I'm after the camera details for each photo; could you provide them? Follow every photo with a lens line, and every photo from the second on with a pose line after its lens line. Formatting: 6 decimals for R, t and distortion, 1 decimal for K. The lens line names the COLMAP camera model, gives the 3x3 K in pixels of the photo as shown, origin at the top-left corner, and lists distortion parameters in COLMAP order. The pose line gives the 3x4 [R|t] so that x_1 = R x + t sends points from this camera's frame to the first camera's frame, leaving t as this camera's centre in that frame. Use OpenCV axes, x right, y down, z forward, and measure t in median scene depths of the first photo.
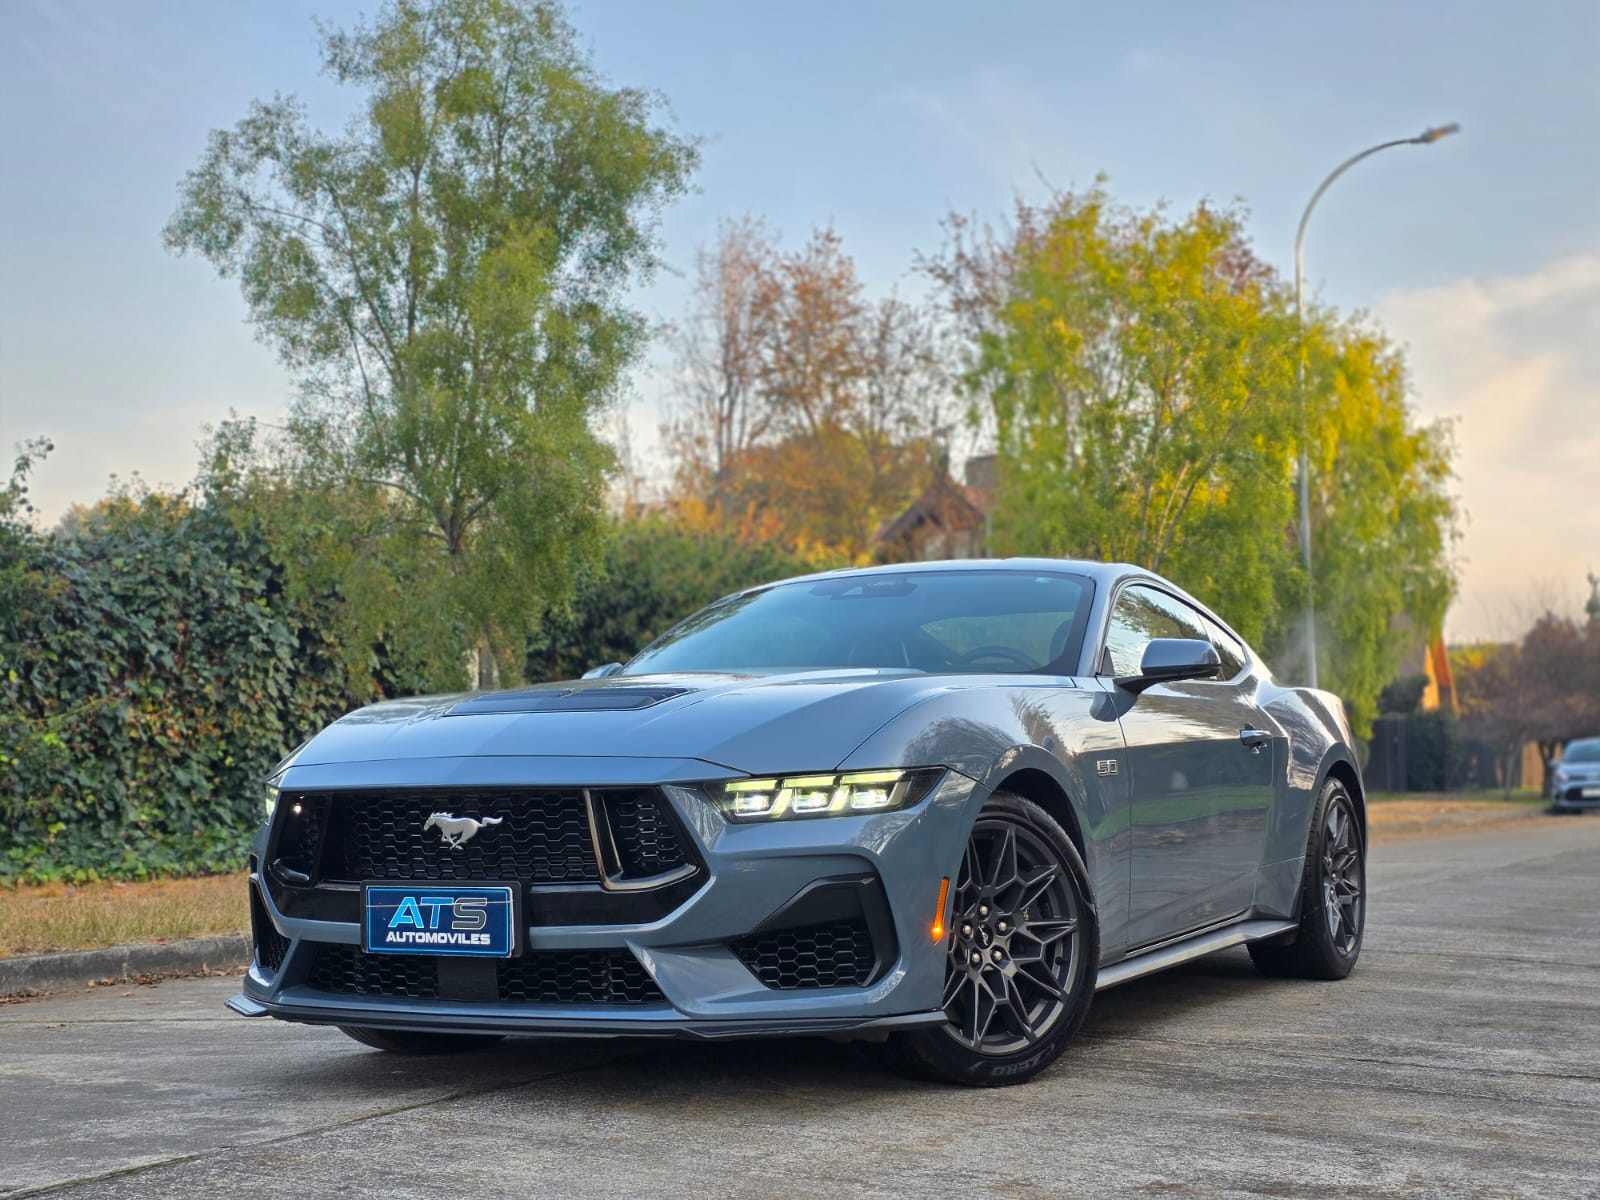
lens RADIAL K [[2146.5, 0, 817.1], [0, 2146.5, 598.8], [0, 0, 1]] dist [0.076244, 0.000000]
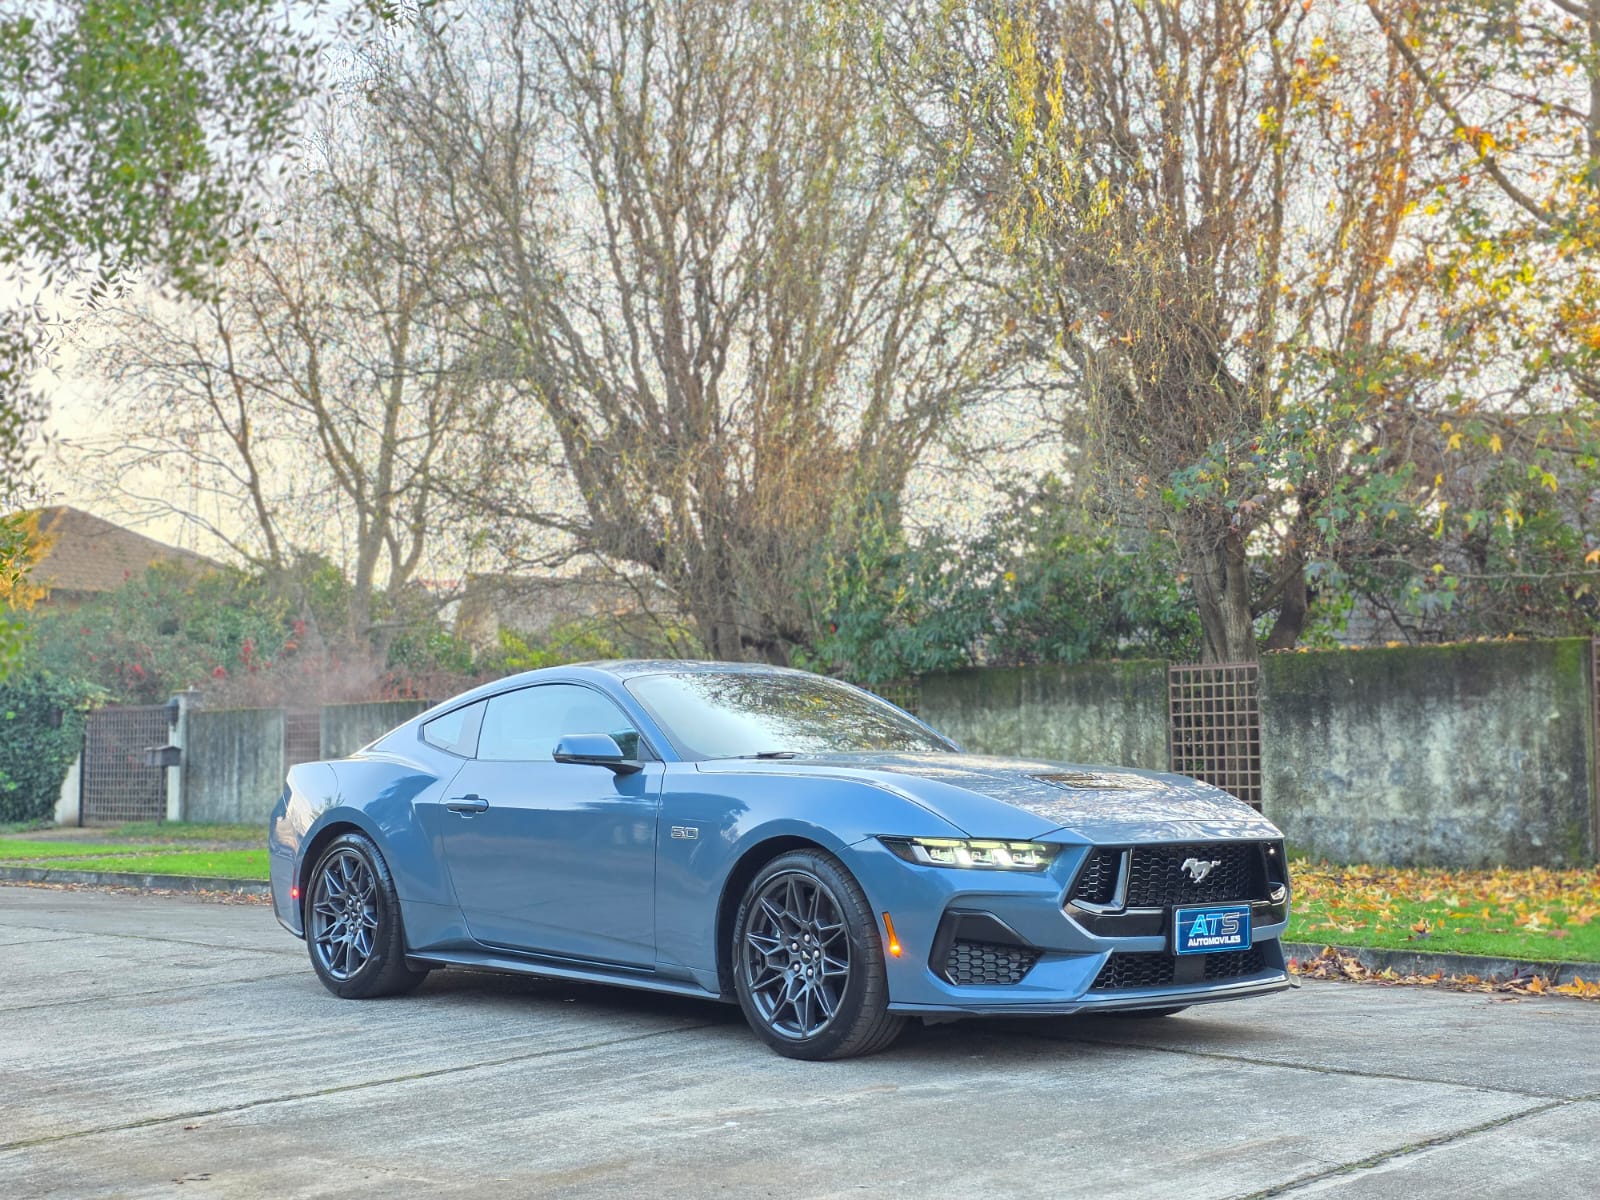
lens RADIAL K [[2146.5, 0, 798.1], [0, 2146.5, 587.8], [0, 0, 1]] dist [0.076244, 0.000000]
pose [[0.341589, 0.096379, 0.934895, -0.502050], [-0.080278, 0.994085, -0.073149, 0.012934], [-0.936415, -0.050065, 0.347306, 0.220250]]
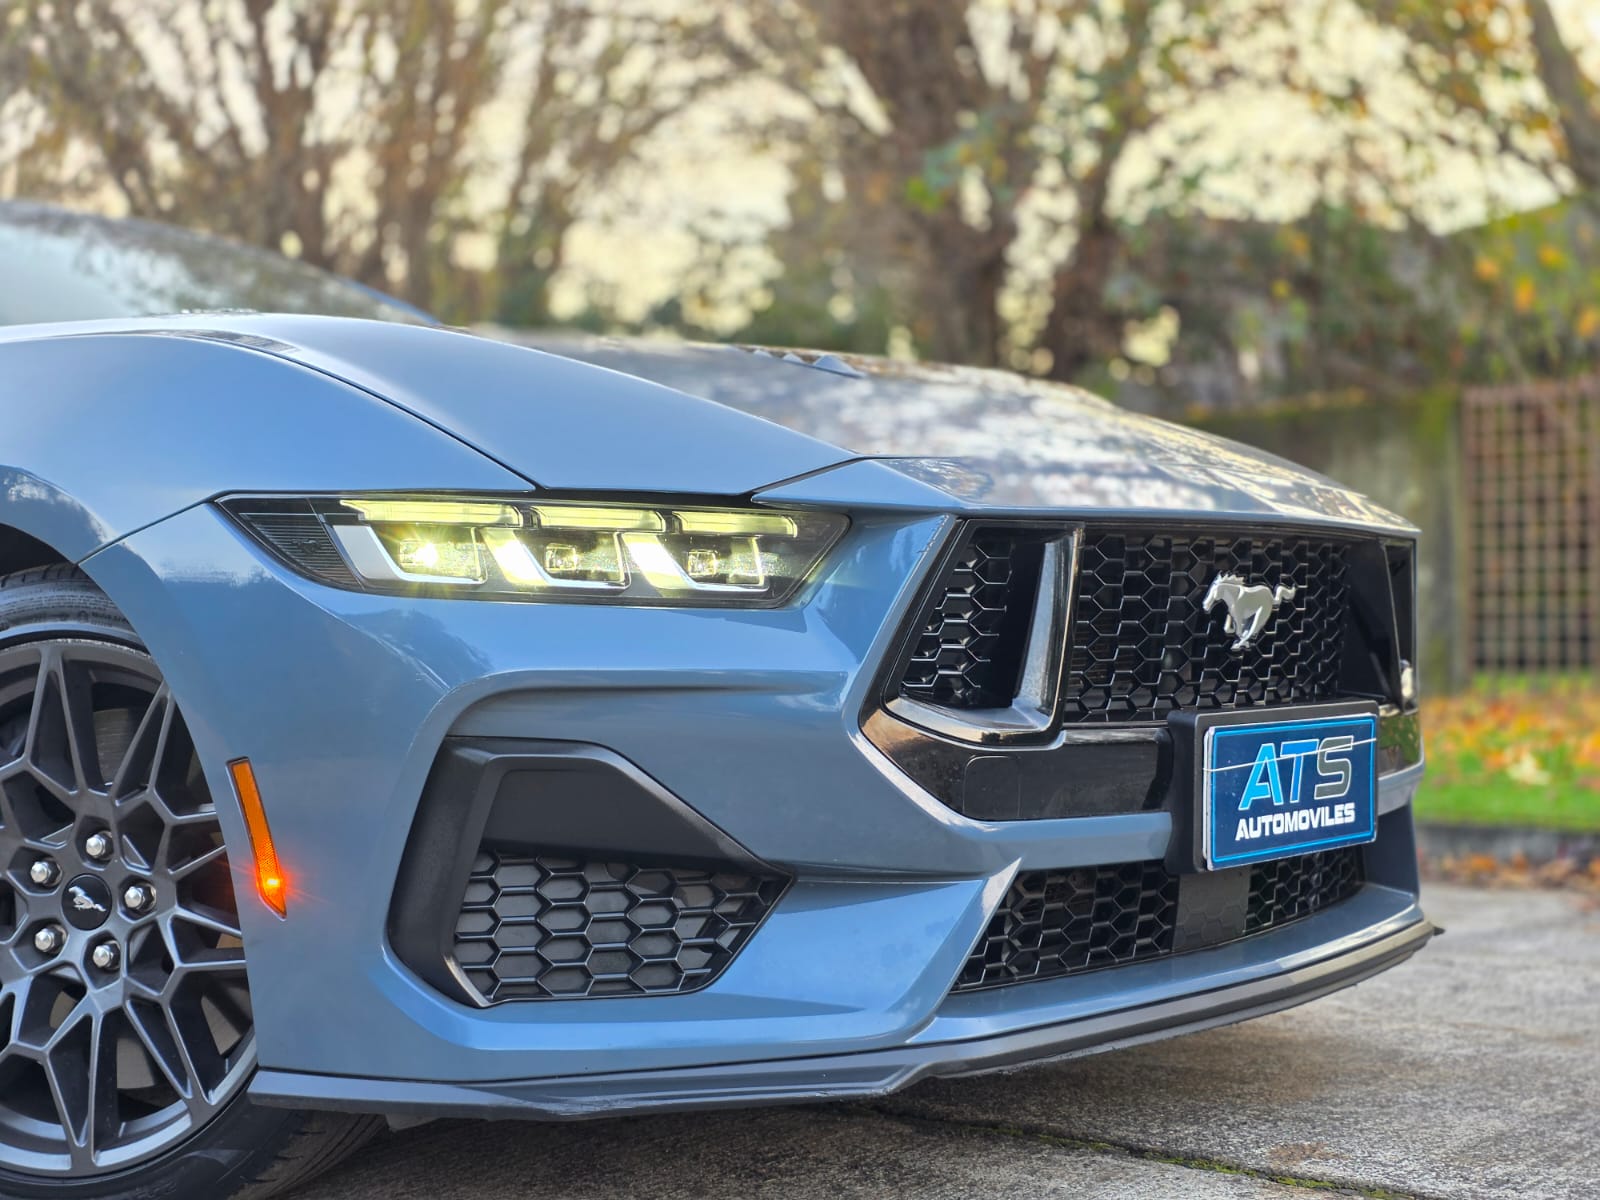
lens RADIAL K [[2146.5, 0, 804.1], [0, 2146.5, 612.2], [0, 0, 1]] dist [0.076244, 0.000000]
pose [[0.202168, 0.026023, 0.979005, -0.200858], [-0.068678, 0.997563, -0.012334, 0.035733], [-0.976940, -0.064742, 0.203462, 0.294382]]
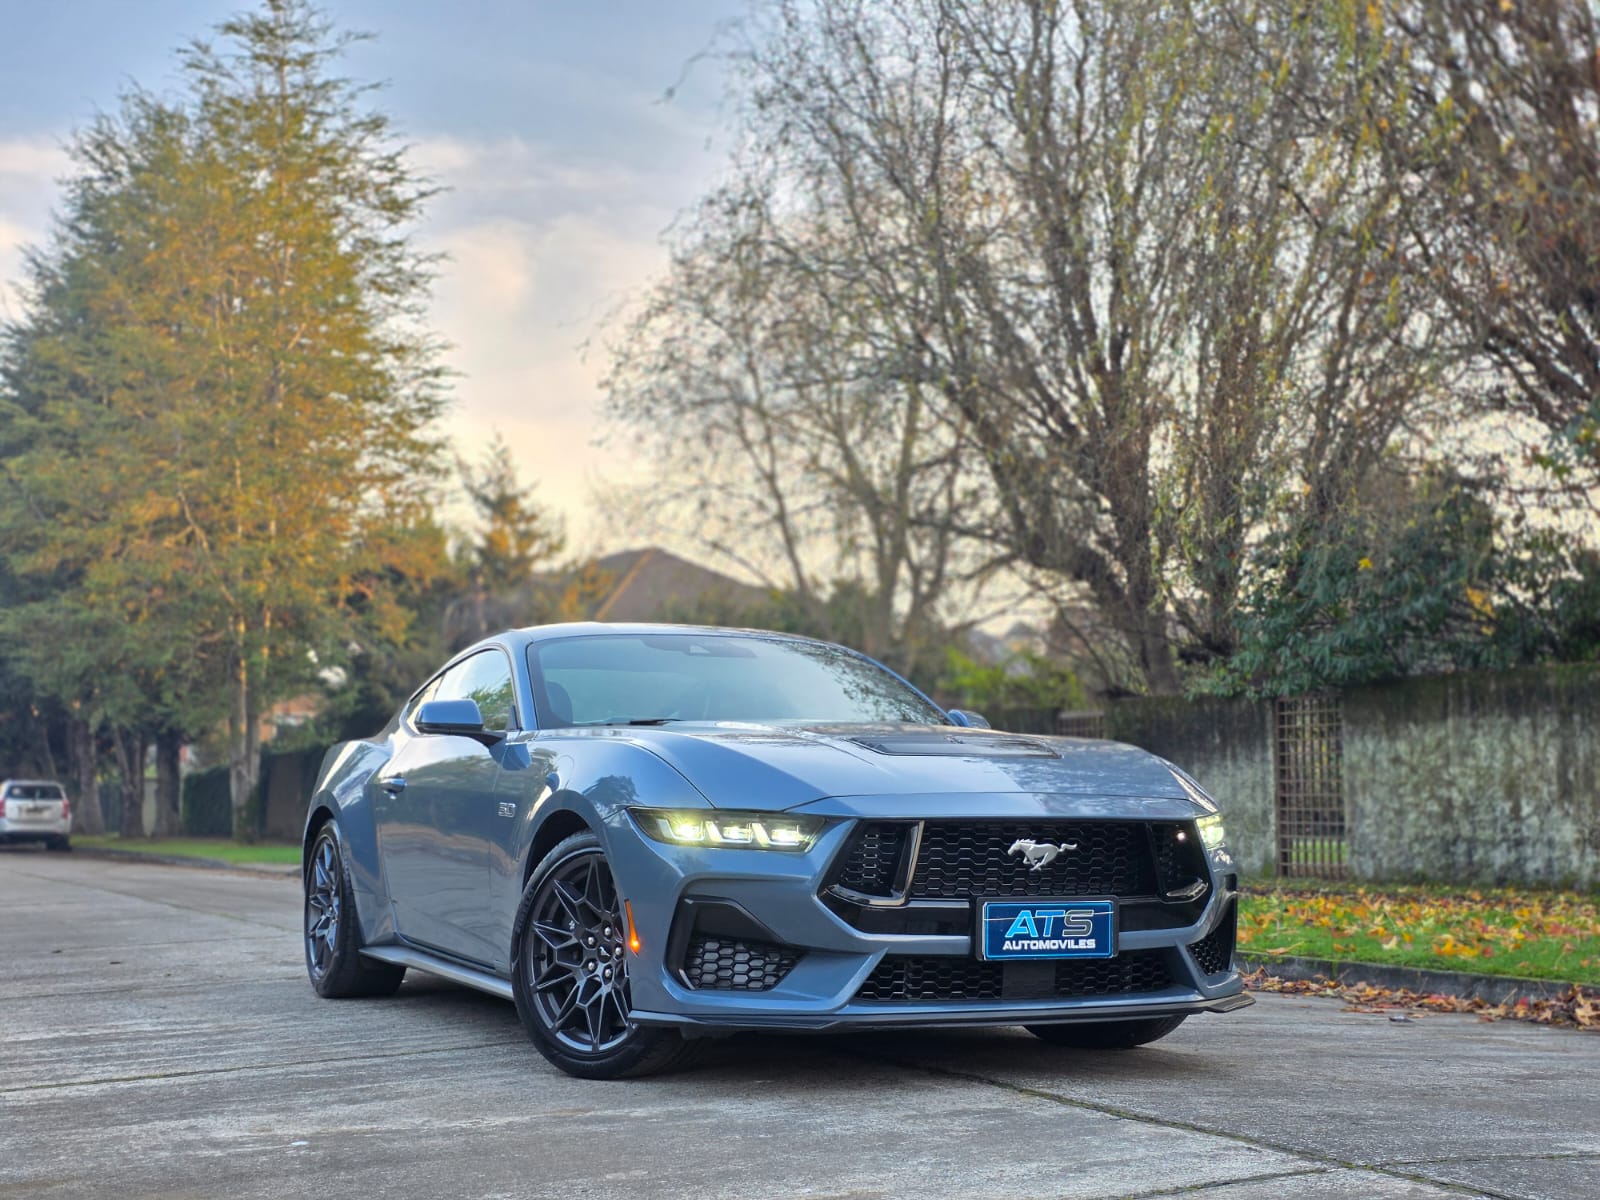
lens RADIAL K [[2146.5, 0, 836.1], [0, 2146.5, 597.5], [0, 0, 1]] dist [0.076244, 0.000000]
pose [[0.590424, 0.101325, 0.800708, -0.354501], [-0.083266, 0.994442, -0.064443, 0.015347], [-0.802787, -0.028623, 0.595579, 0.113365]]
